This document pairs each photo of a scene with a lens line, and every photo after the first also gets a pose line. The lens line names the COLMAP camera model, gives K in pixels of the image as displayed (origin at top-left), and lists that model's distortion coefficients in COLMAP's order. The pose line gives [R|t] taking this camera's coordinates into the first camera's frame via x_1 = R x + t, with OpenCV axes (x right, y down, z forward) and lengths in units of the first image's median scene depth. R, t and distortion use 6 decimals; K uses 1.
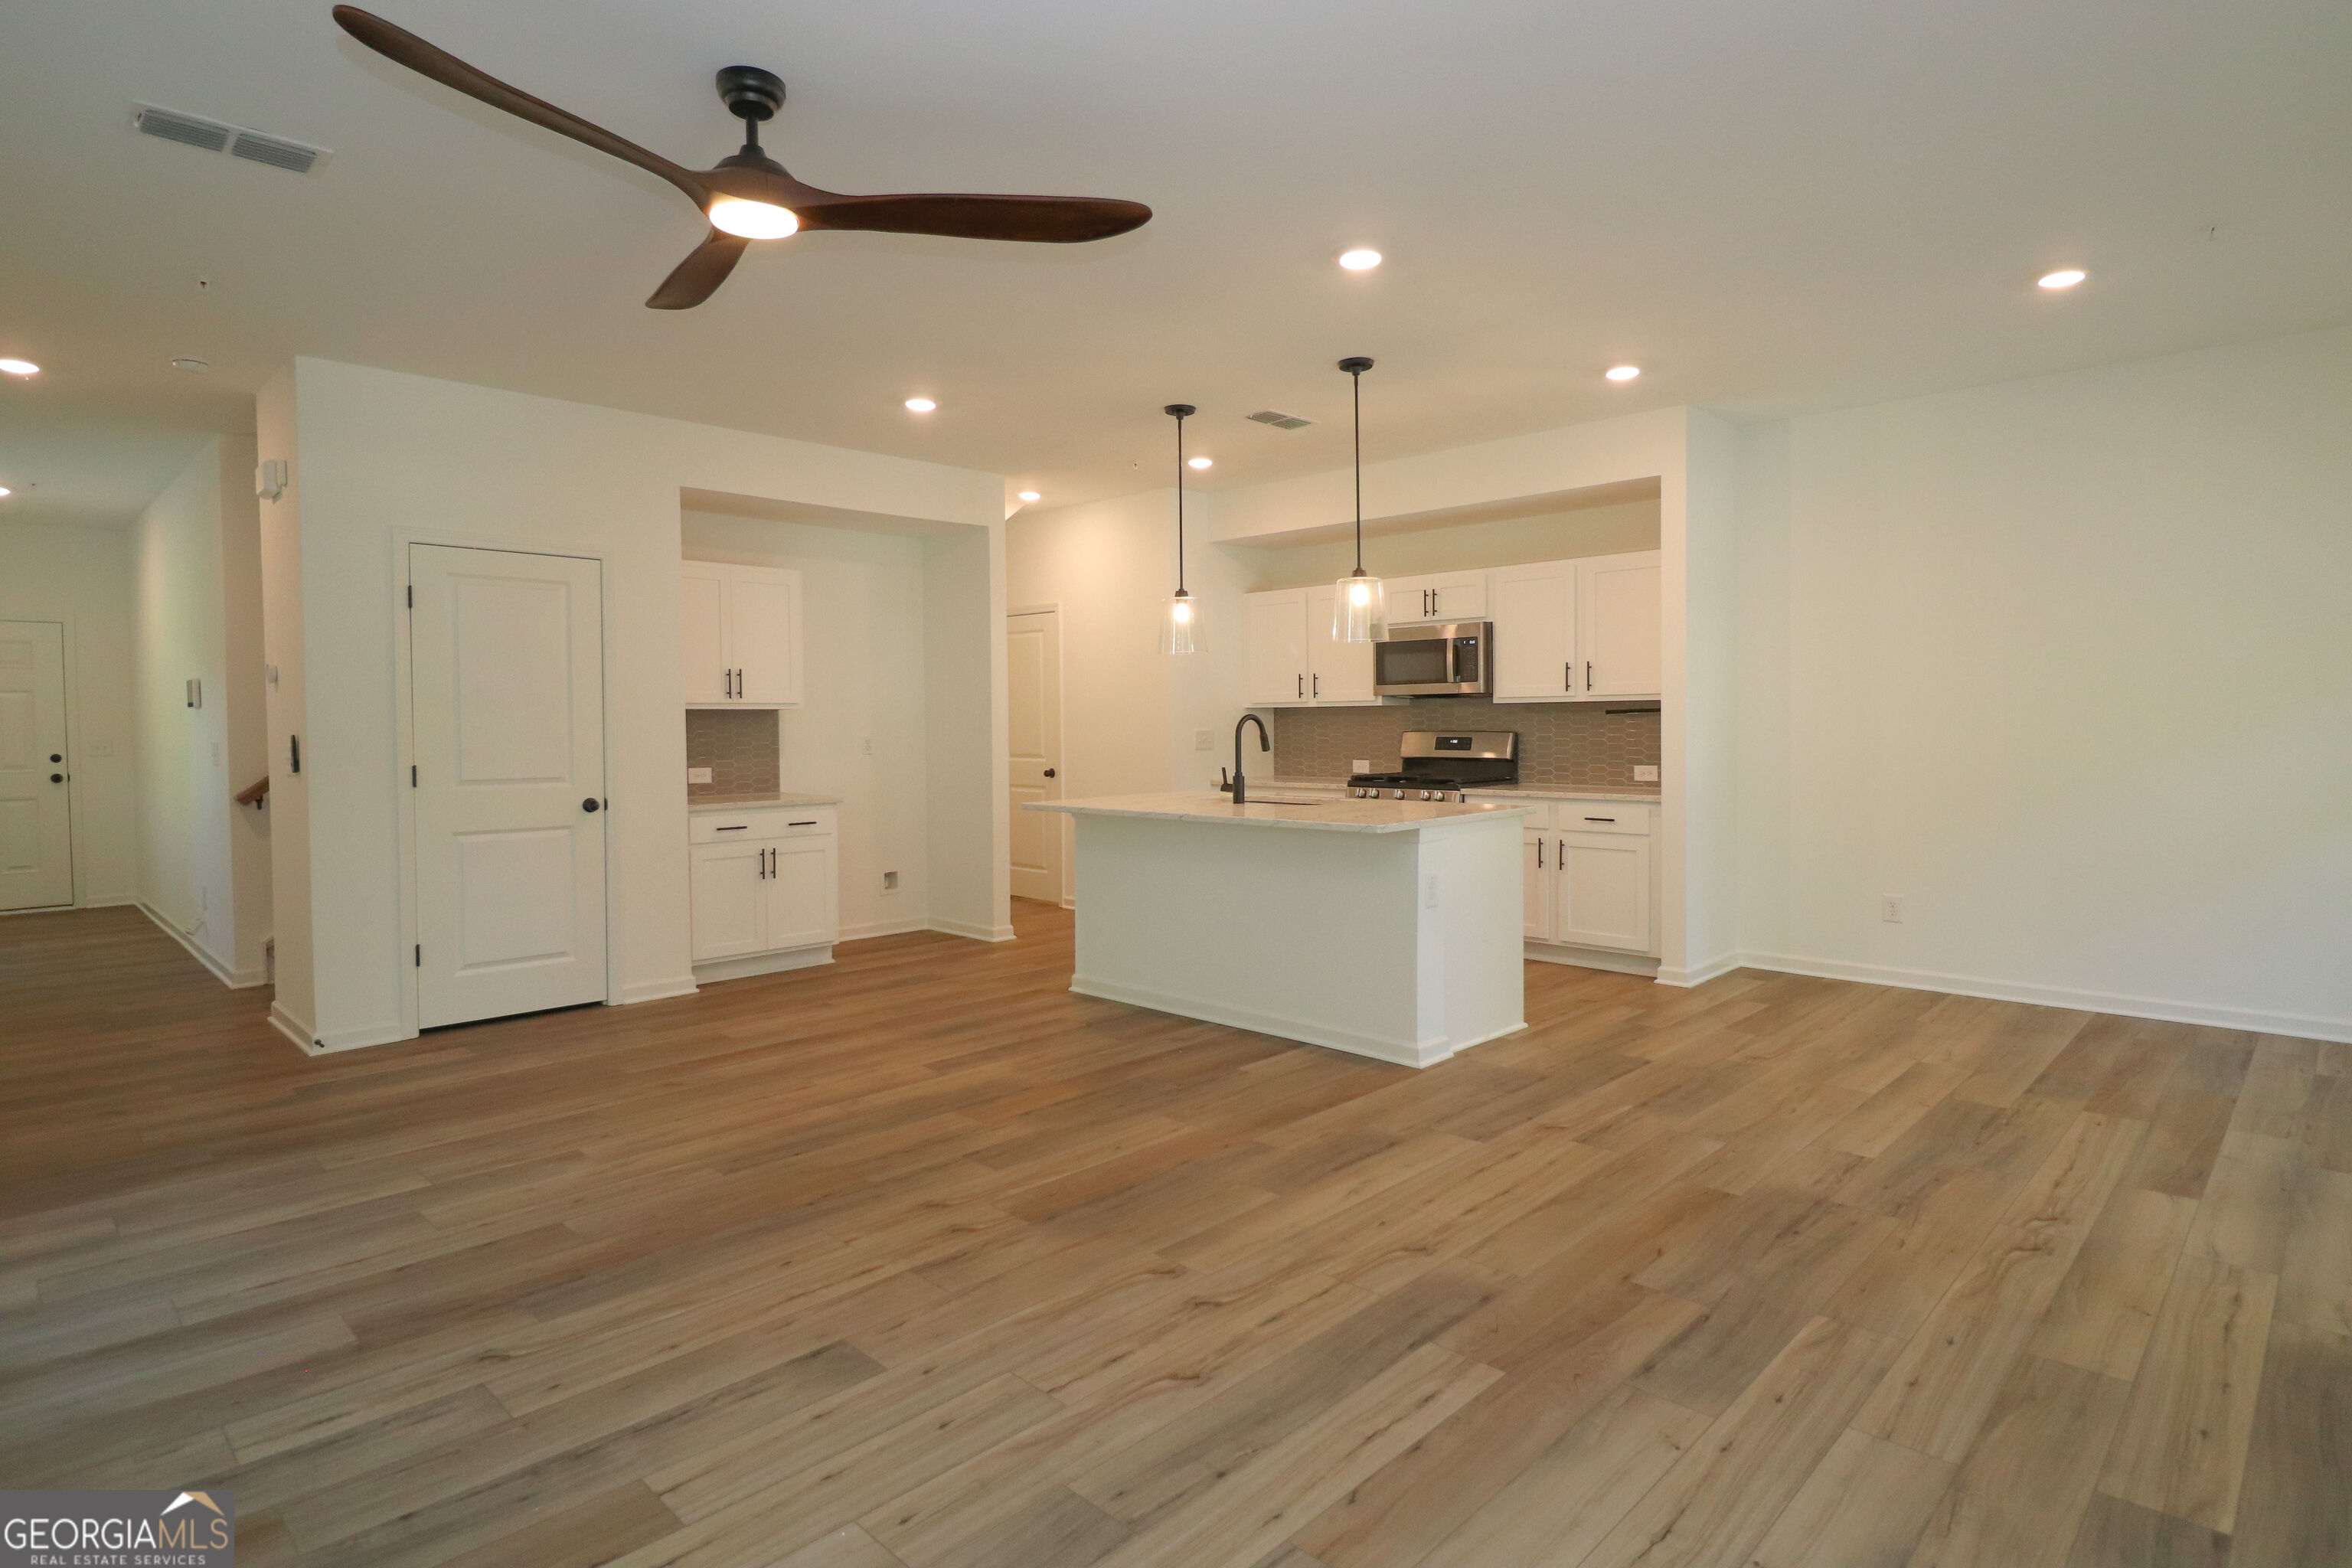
lens RADIAL K [[1230.8, 0, 1176.5], [0, 1230.8, 731.9], [0, 0, 1]] dist [0.007229, -0.012463]
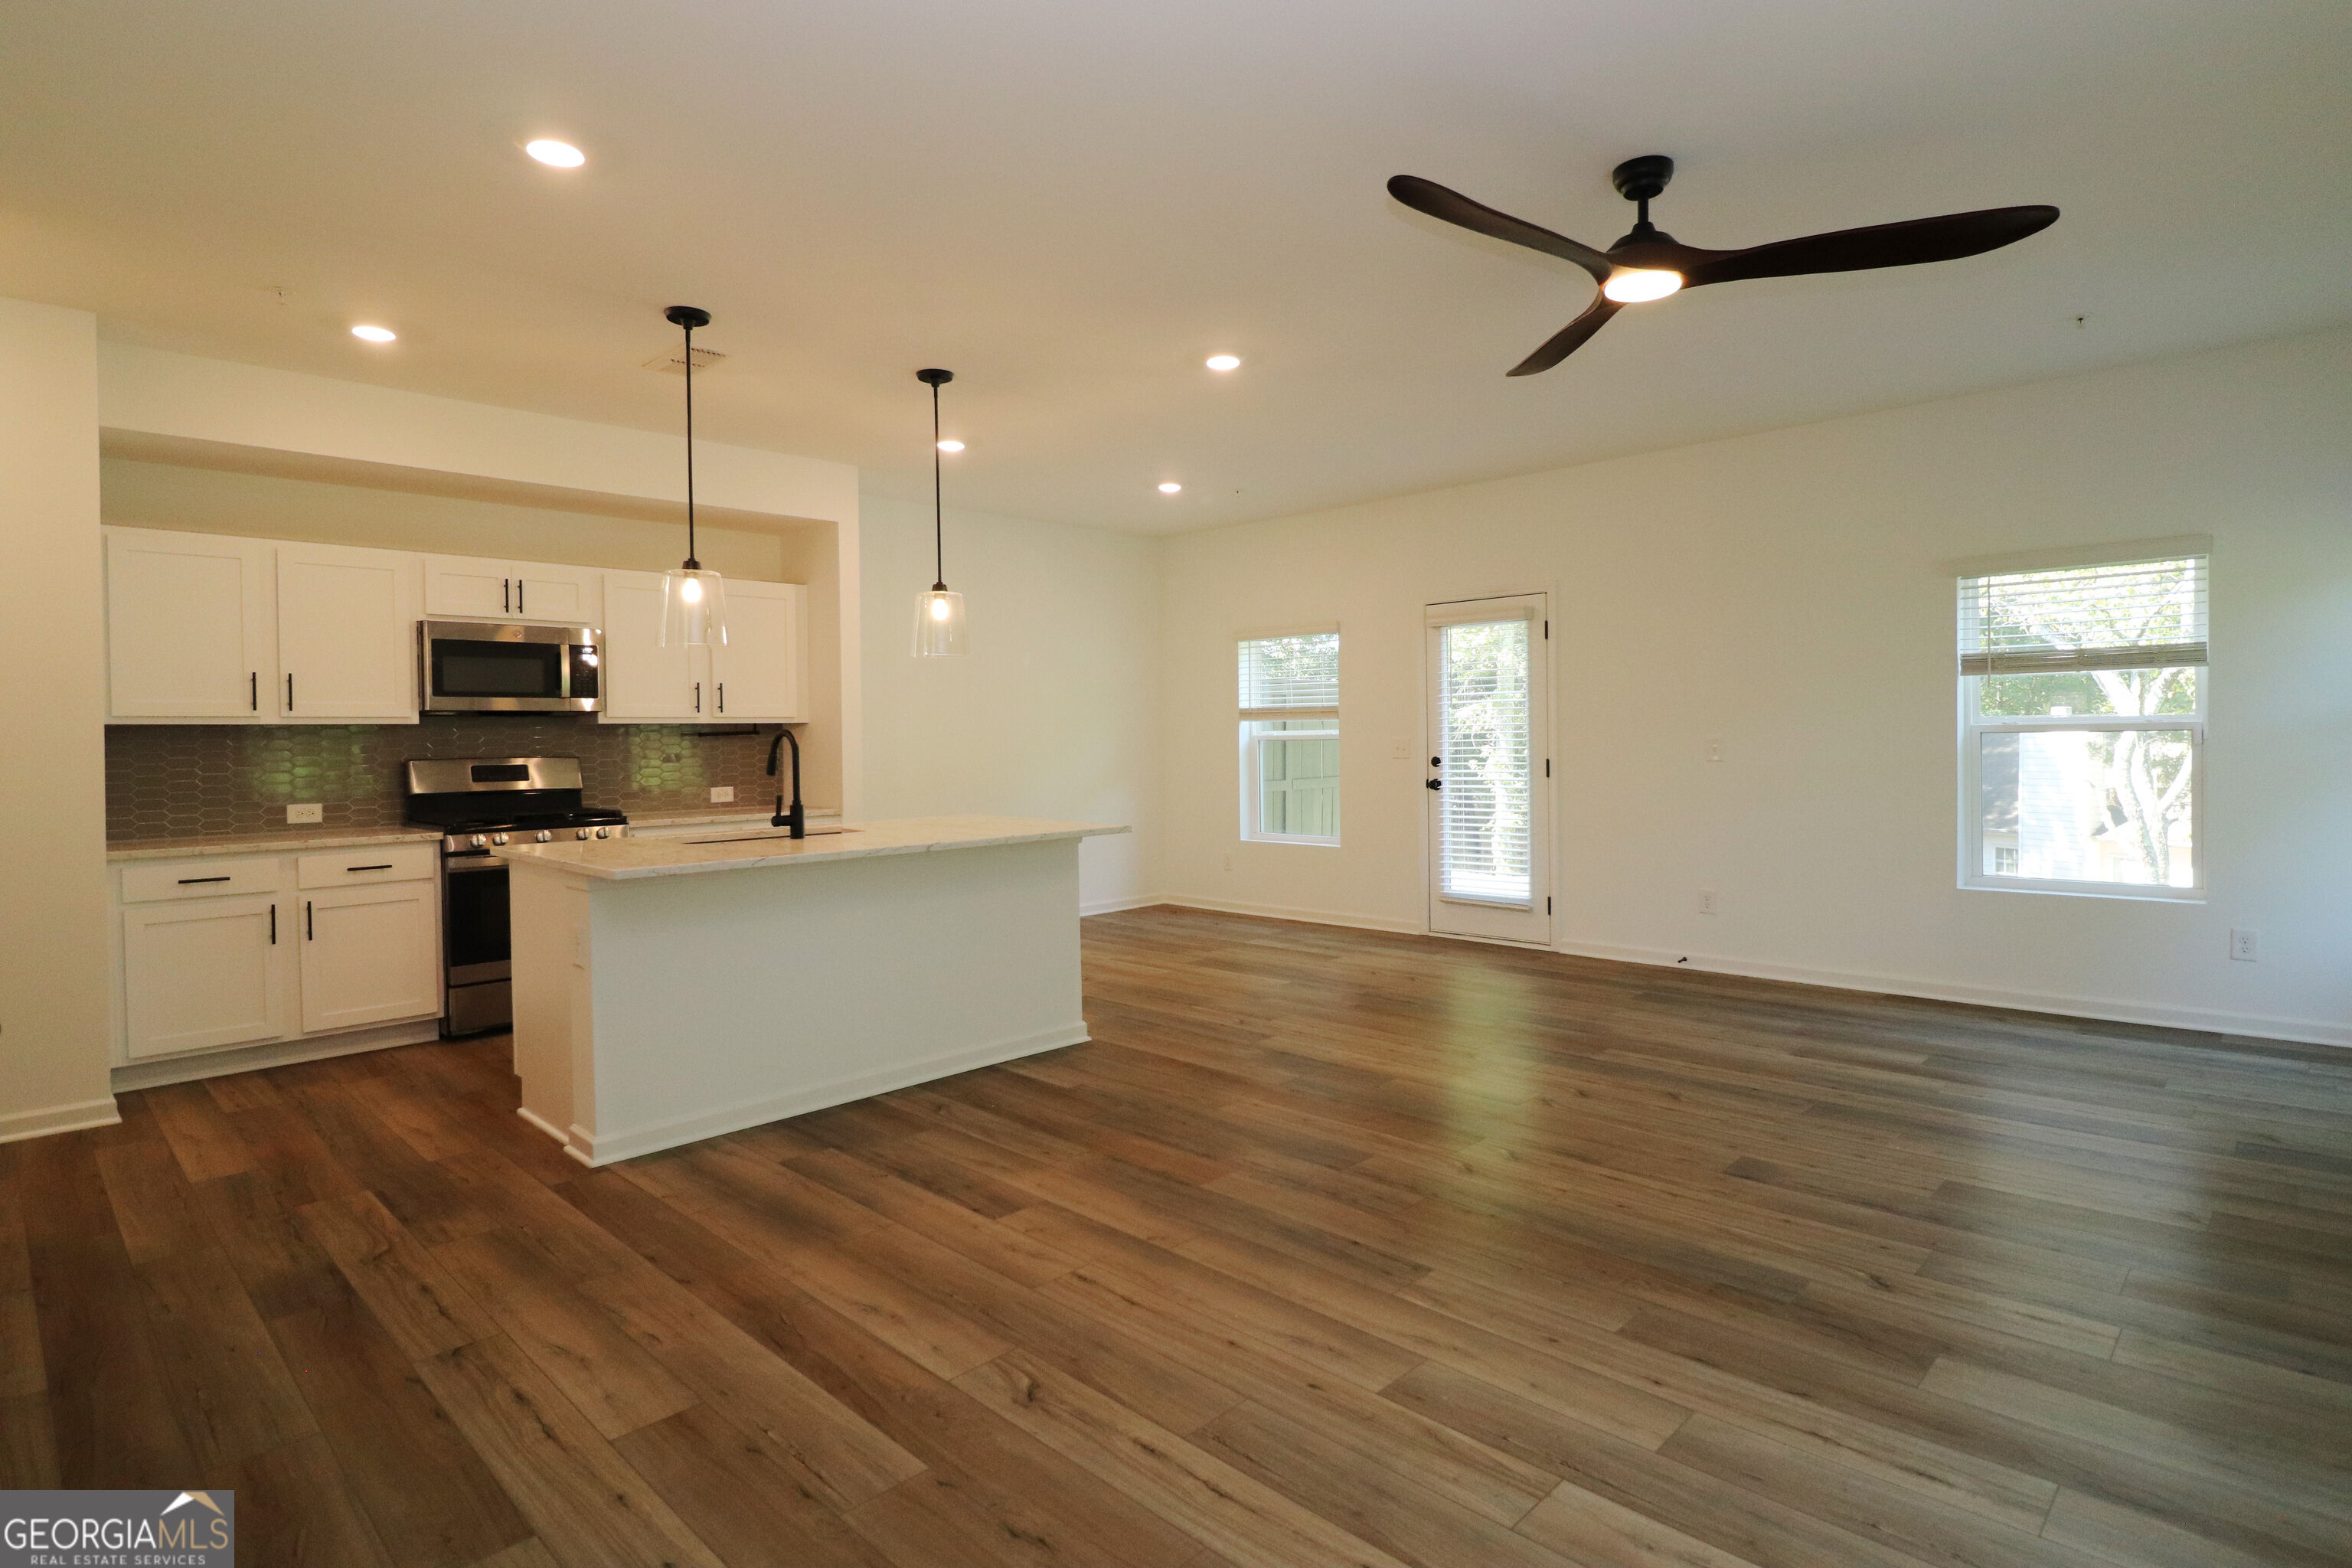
lens RADIAL K [[1208.3, 0, 1188.9], [0, 1208.3, 727.5], [0, 0, 1]] dist [0.002588, -0.011701]
pose [[-0.012286, 0.016064, 0.999795, -1.157117], [0.021641, 0.999641, -0.015795, 0.004262], [-0.999690, 0.021442, -0.012629, 1.142325]]
